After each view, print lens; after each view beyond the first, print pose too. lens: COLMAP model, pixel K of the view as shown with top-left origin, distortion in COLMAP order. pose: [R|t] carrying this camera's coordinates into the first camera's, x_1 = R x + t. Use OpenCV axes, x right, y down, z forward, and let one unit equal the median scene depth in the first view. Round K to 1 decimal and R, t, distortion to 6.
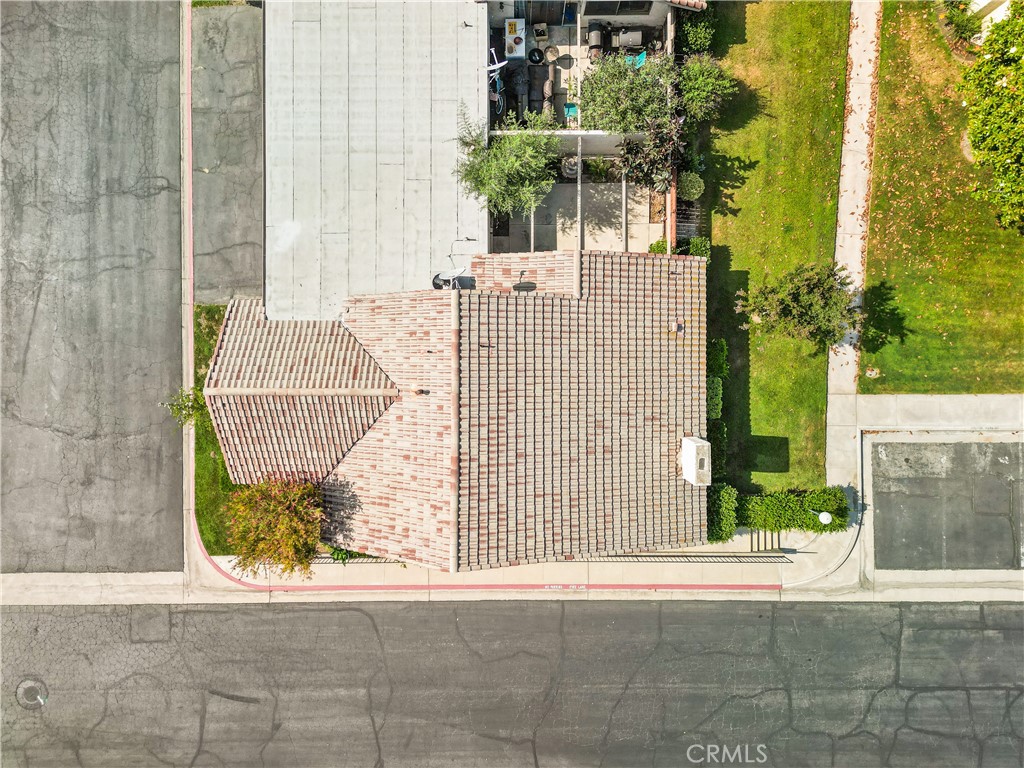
lens RADIAL K [[709.9, 0, 512.0], [0, 709.9, 384.0], [0, 0, 1]] dist [0.022369, -0.005453]
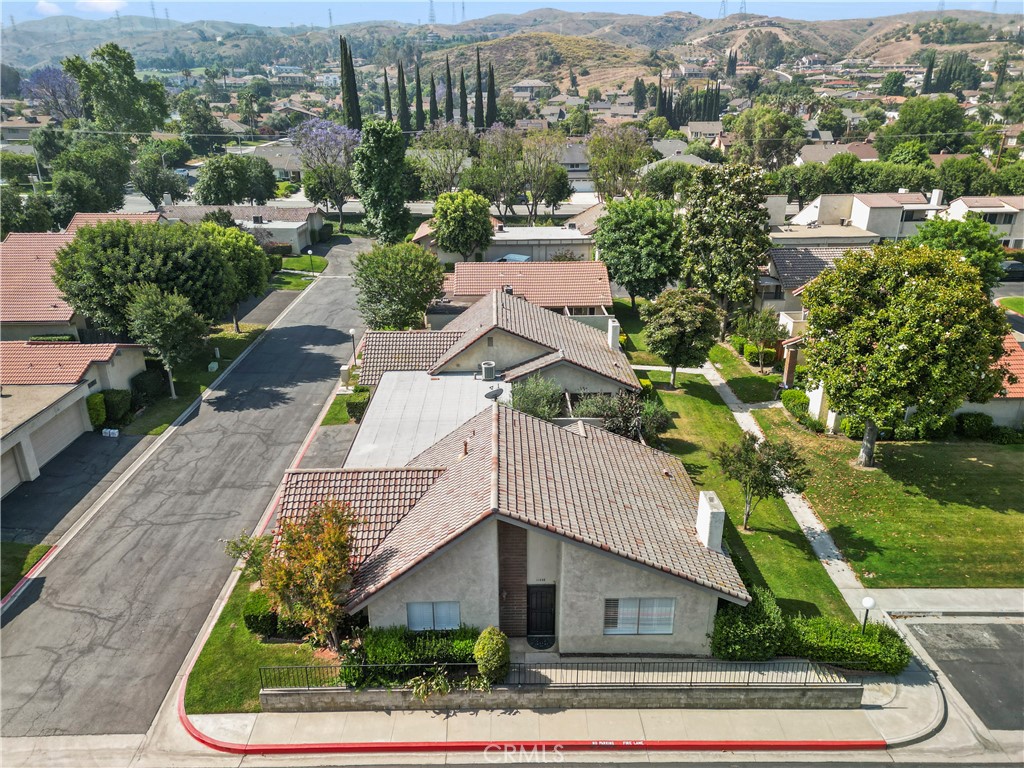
lens RADIAL K [[709.9, 0, 512.0], [0, 709.9, 384.0], [0, 0, 1]] dist [0.022369, -0.005453]
pose [[0.999800, -0.001888, 0.019913, -0.059588], [0.019080, 0.388916, -0.921076, 0.865927], [-0.006005, 0.921271, 0.388874, 0.313916]]
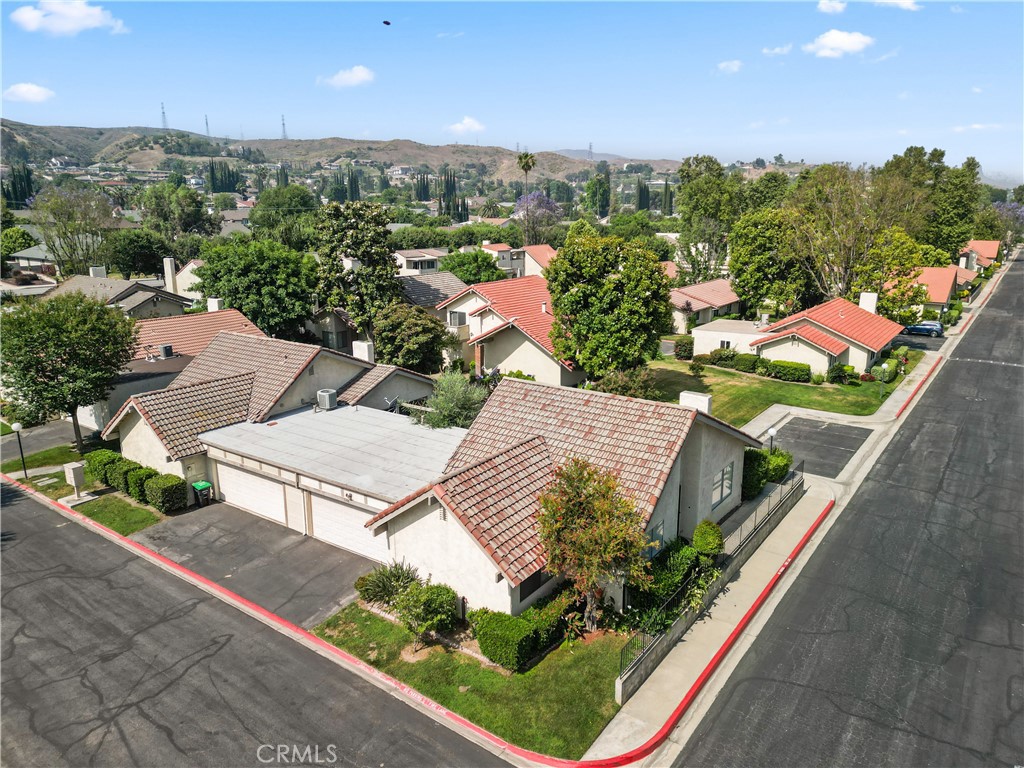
lens RADIAL K [[709.9, 0, 512.0], [0, 709.9, 384.0], [0, 0, 1]] dist [0.022369, -0.005453]
pose [[0.586020, -0.188055, 0.788173, -0.903591], [0.809942, 0.164732, -0.562901, 0.499337], [-0.023981, 0.968245, 0.248850, 0.502817]]
